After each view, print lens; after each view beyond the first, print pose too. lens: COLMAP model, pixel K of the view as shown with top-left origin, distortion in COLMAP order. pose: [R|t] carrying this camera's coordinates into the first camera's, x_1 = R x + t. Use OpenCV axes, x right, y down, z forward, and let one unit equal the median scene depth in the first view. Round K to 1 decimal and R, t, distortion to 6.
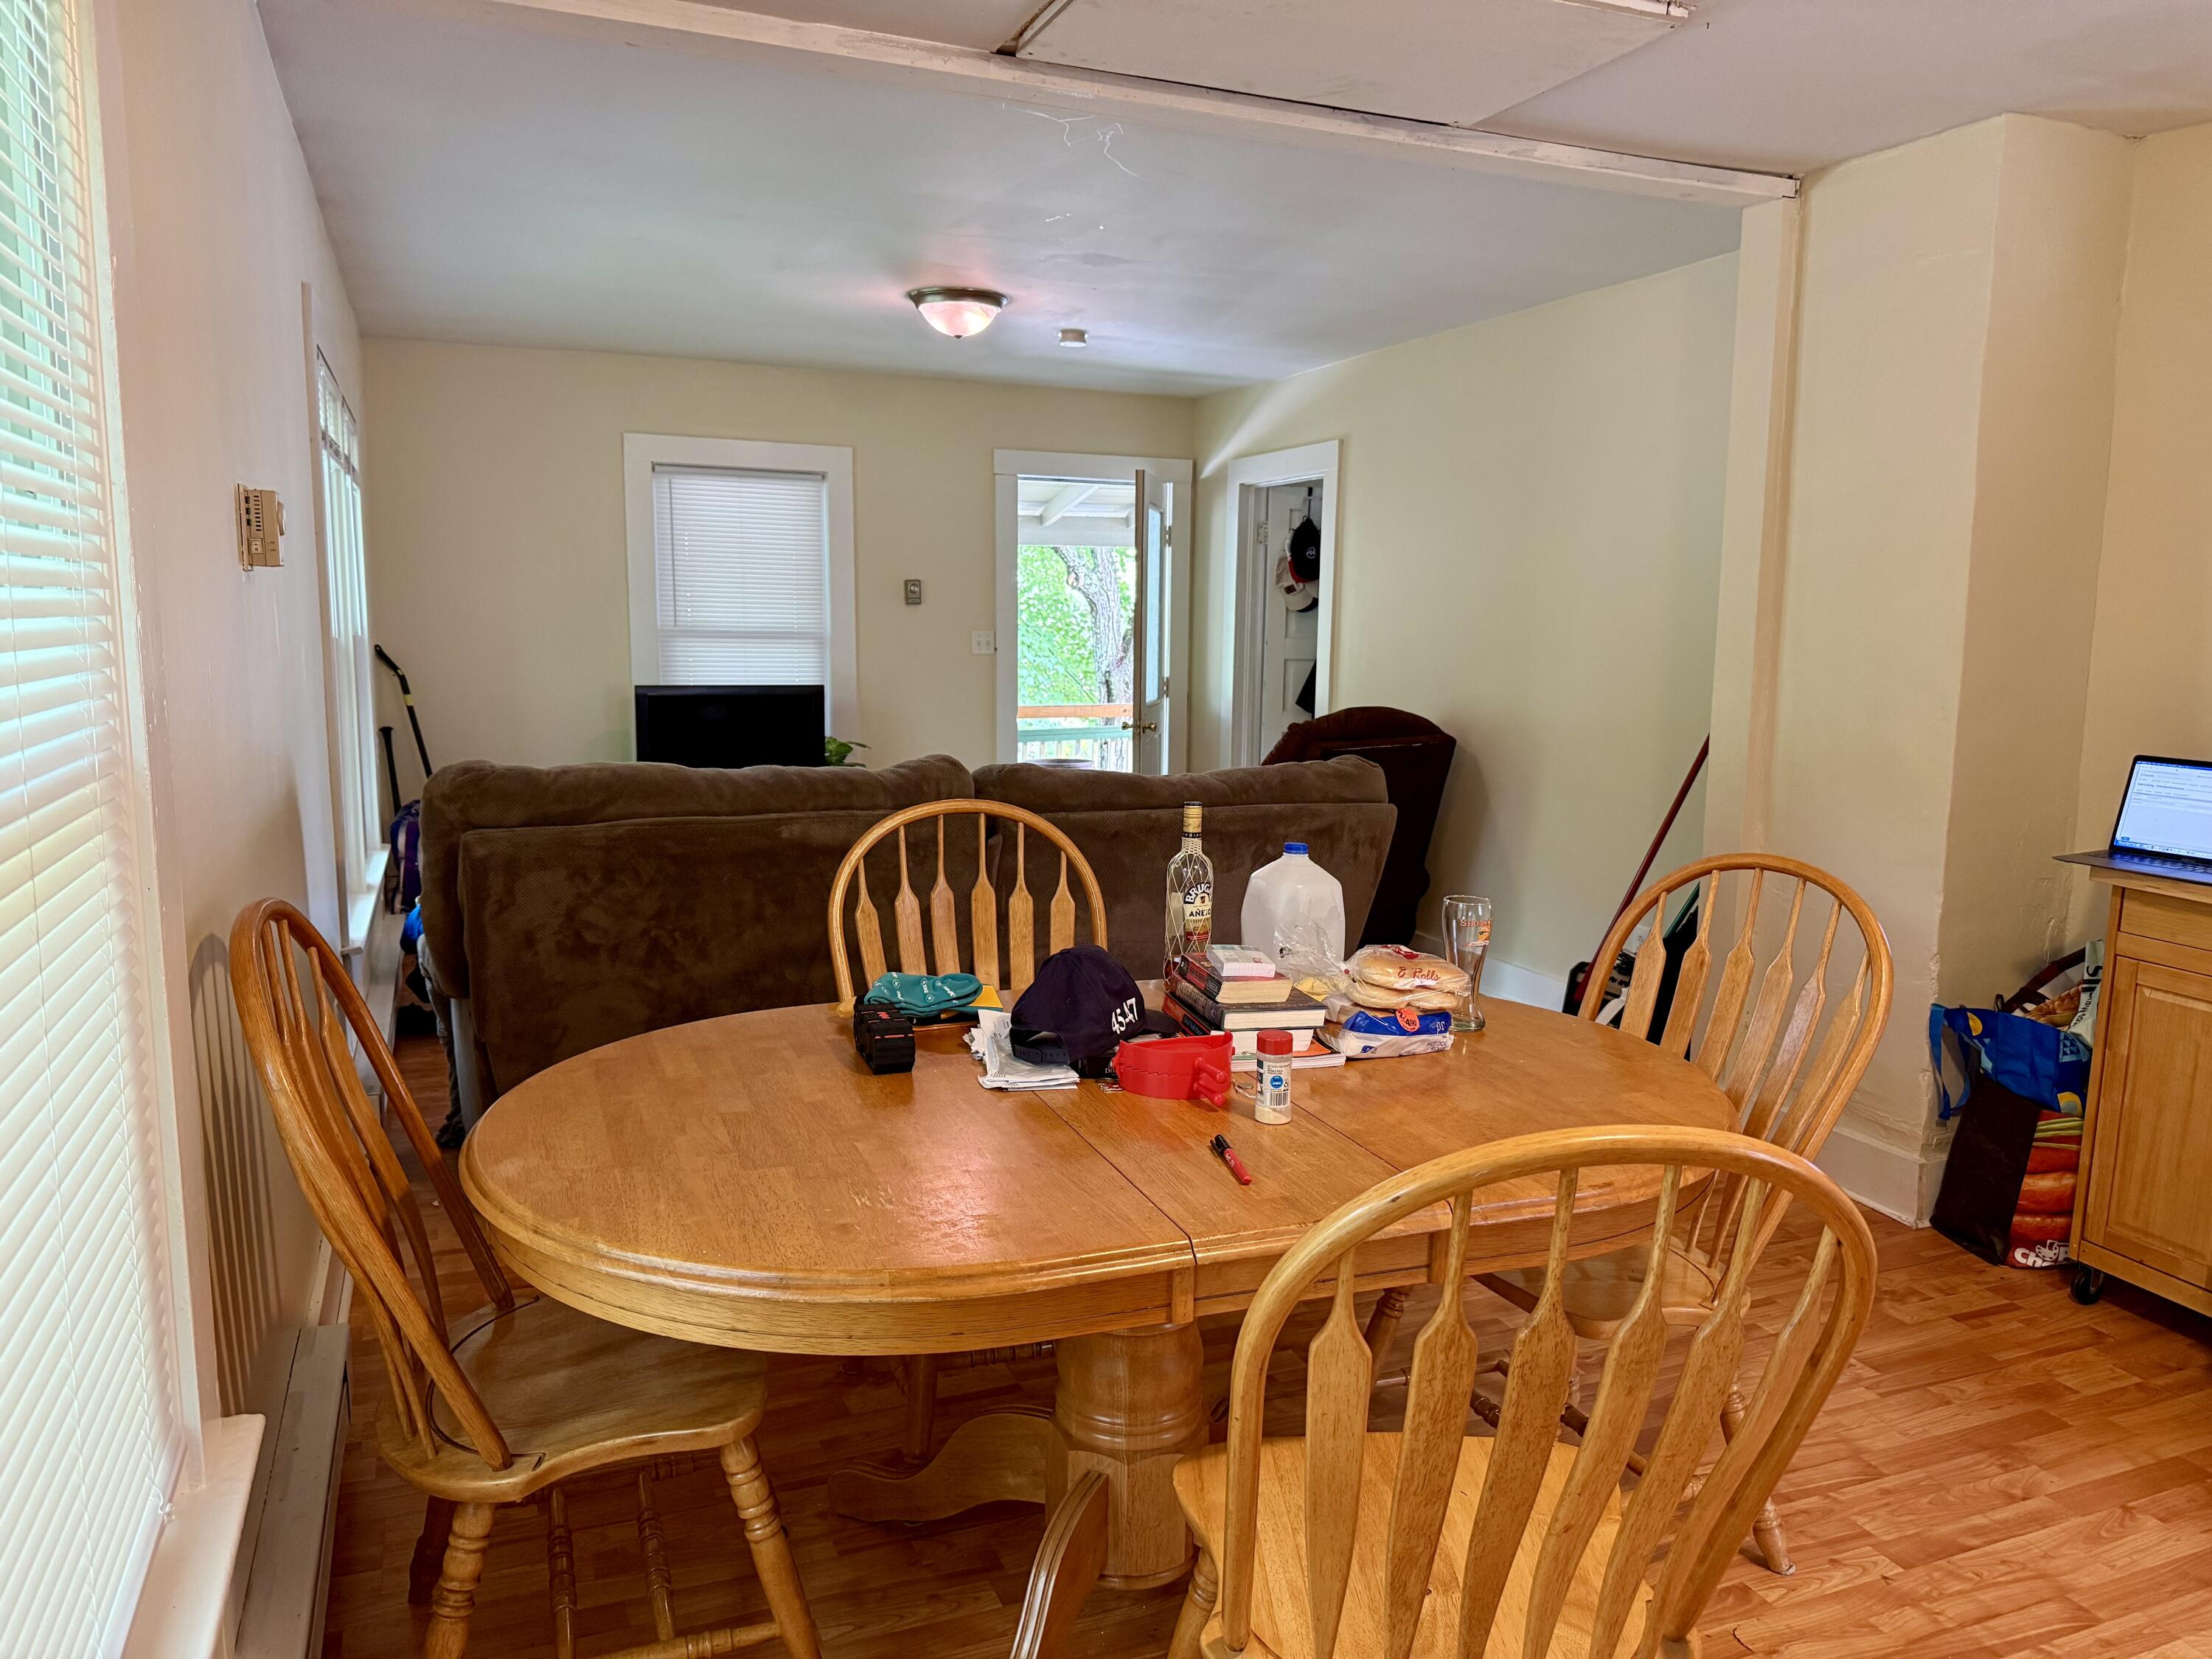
lens RADIAL K [[1543.2, 0, 1106.0], [0, 1543.2, 829.5], [0, 0, 1]] dist [0.075807, -0.072380]
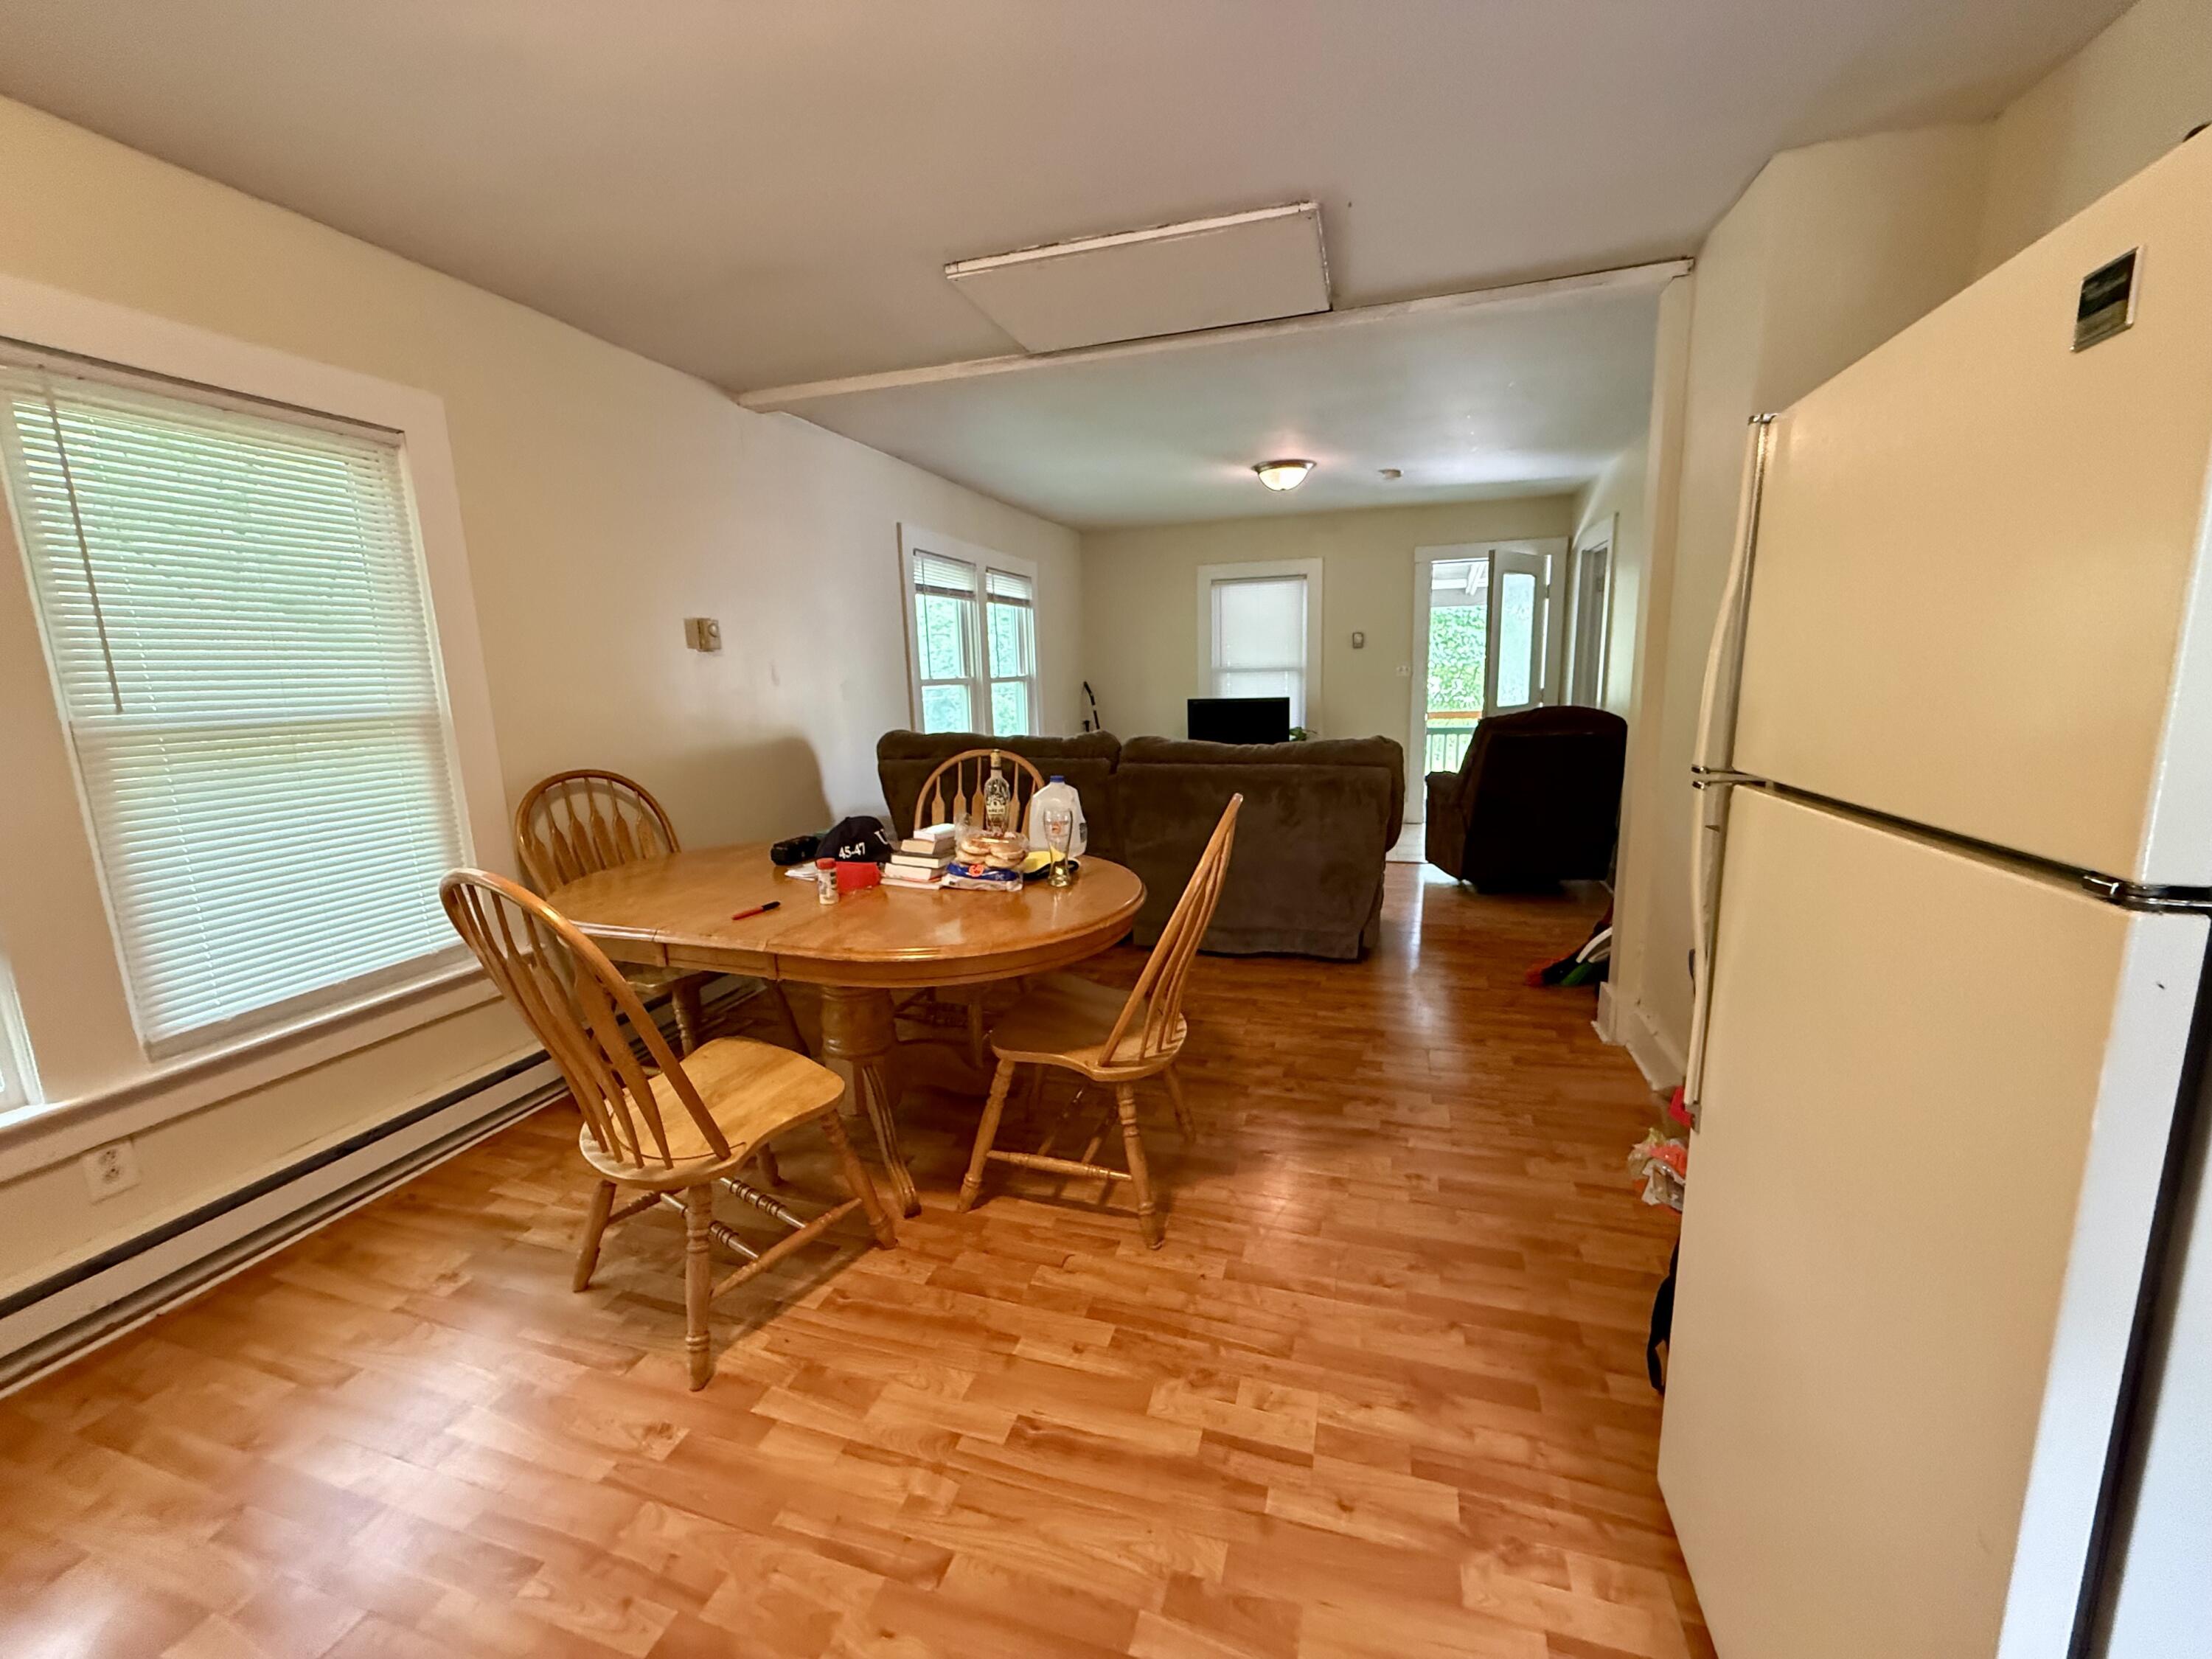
lens RADIAL K [[876.8, 0, 1106.0], [0, 876.8, 829.5], [0, 0, 1]] dist [0.001664, 0.000285]
pose [[0.761166, 0.082439, -0.643296, 0.323309], [-0.050623, 0.996414, 0.067792, -0.000569], [0.646578, -0.019036, 0.762610, 0.107071]]
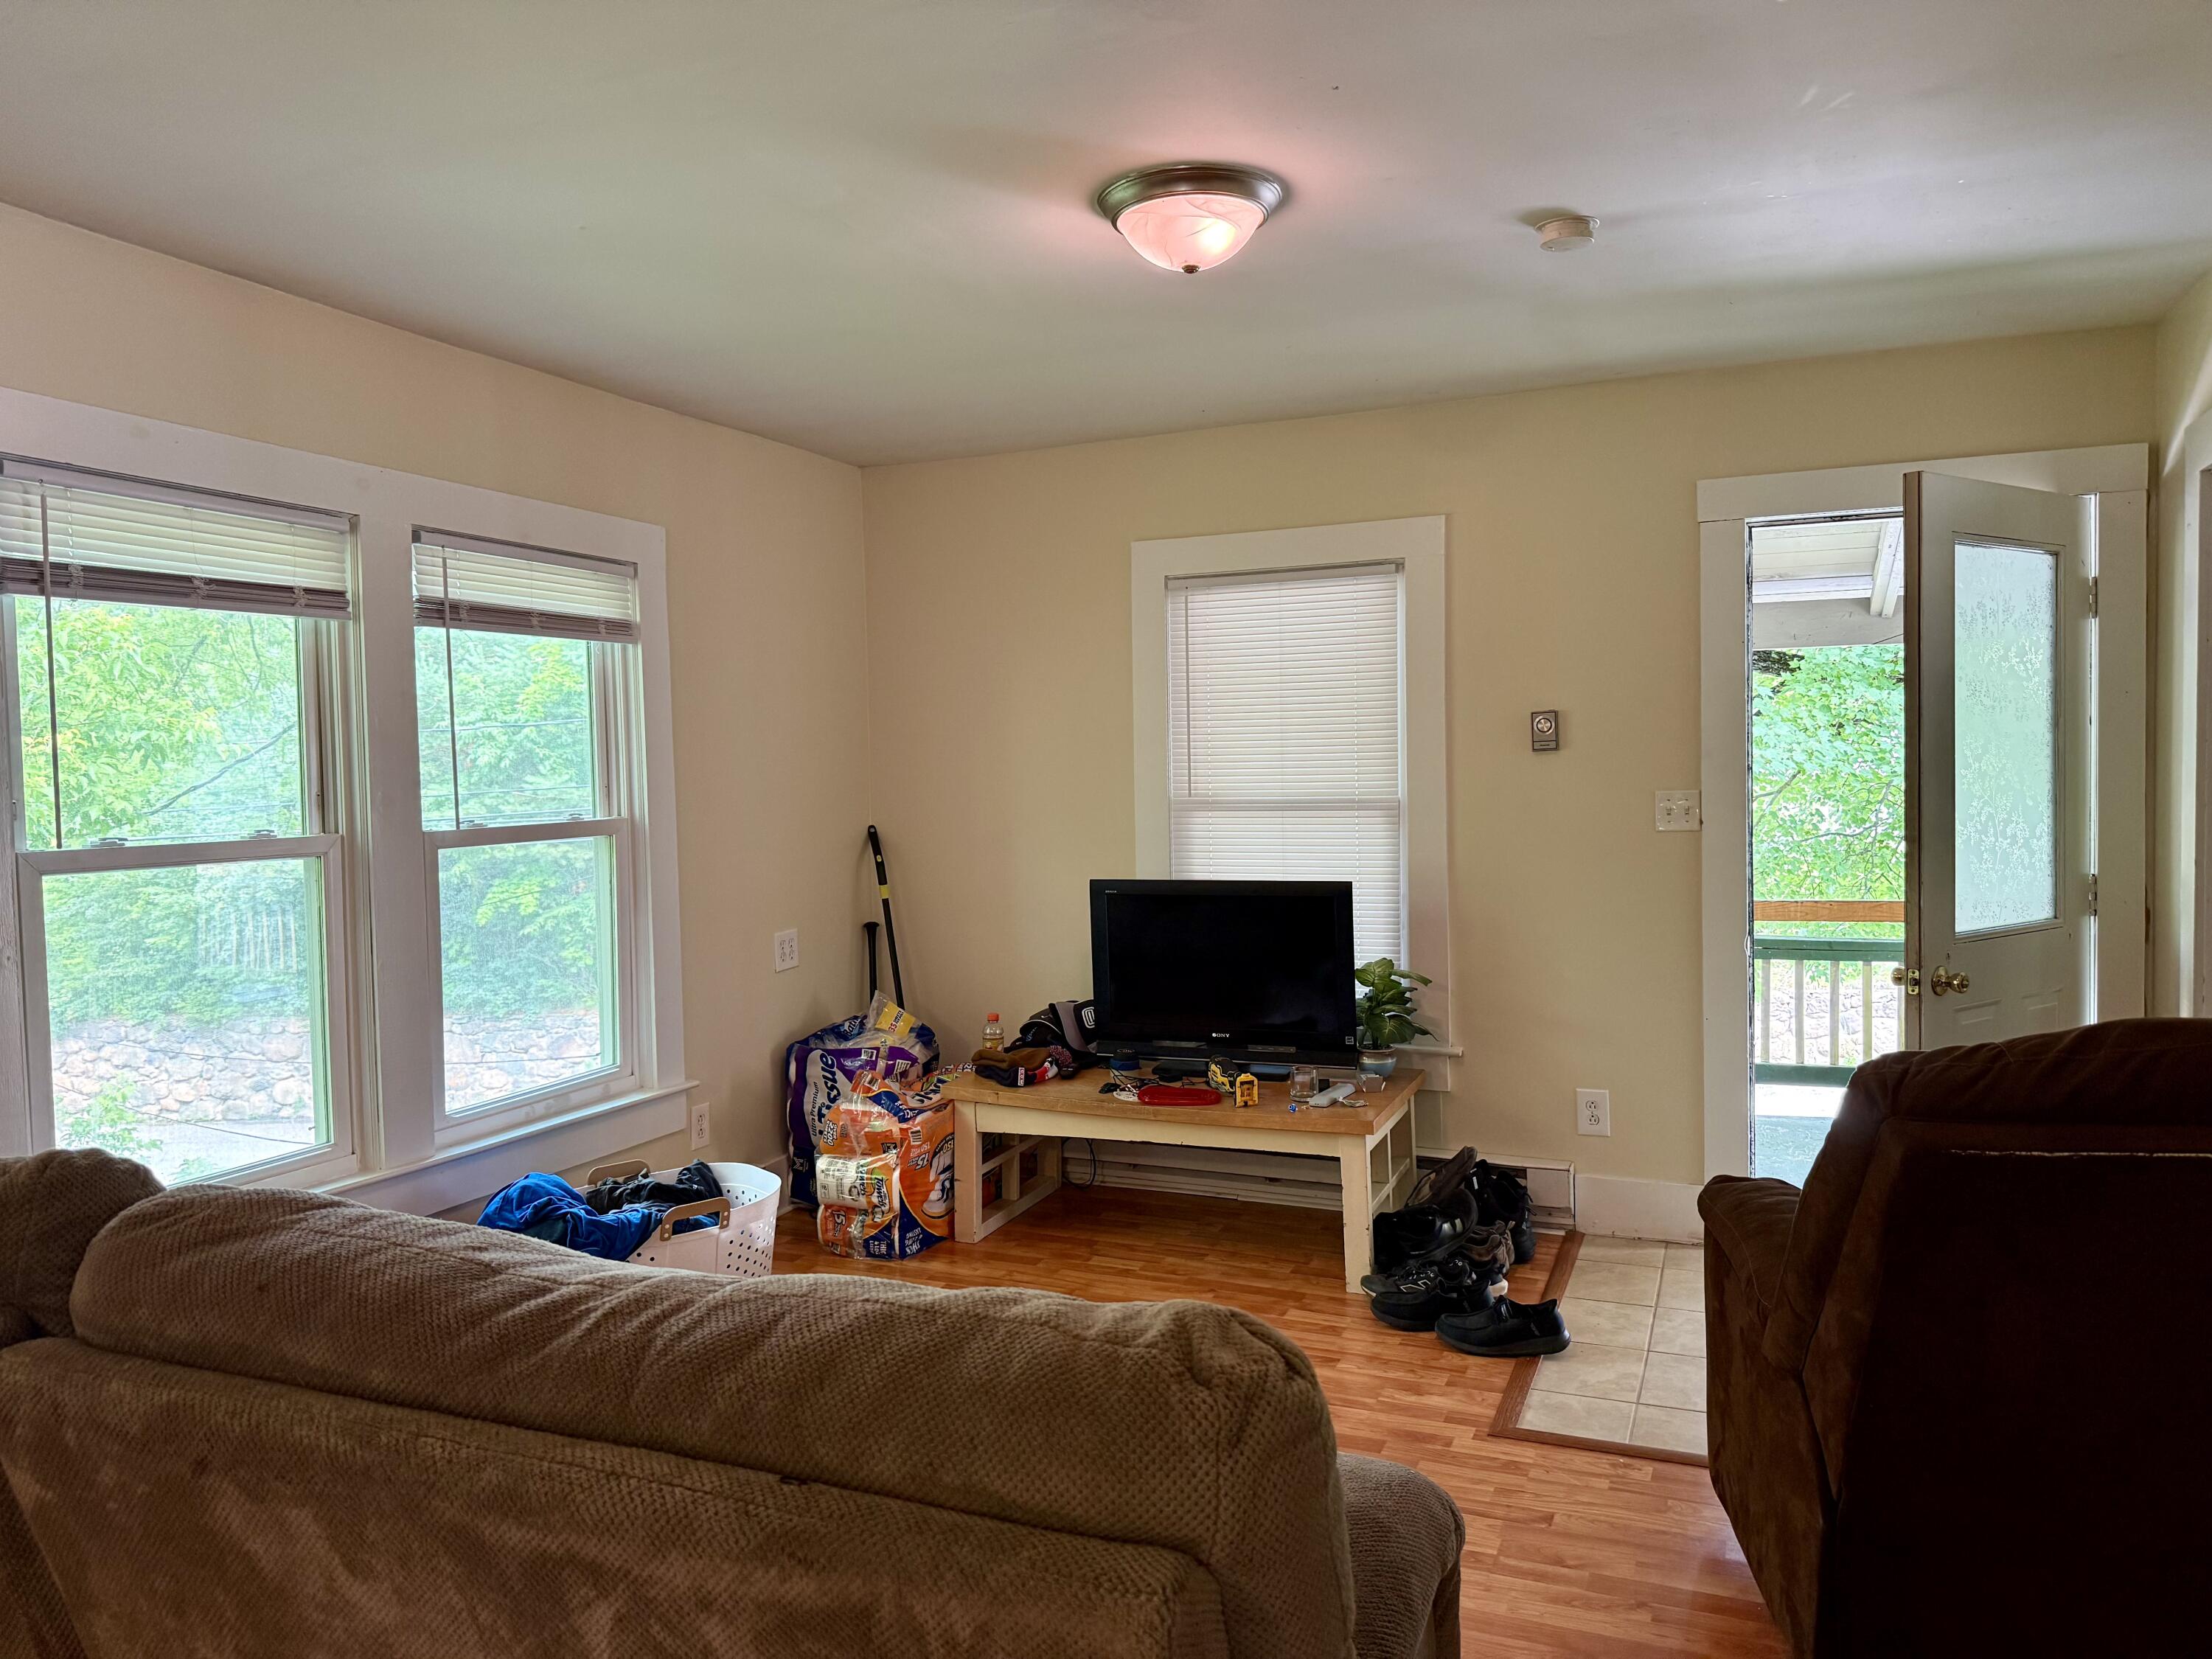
lens RADIAL K [[1543.2, 0, 1106.0], [0, 1543.2, 829.5], [0, 0, 1]] dist [0.075807, -0.072380]
pose [[0.697572, 0.003598, -0.716505, 0.215805], [-0.070141, 0.995527, -0.063288, -0.069588], [0.713073, 0.094405, 0.694705, 0.493737]]
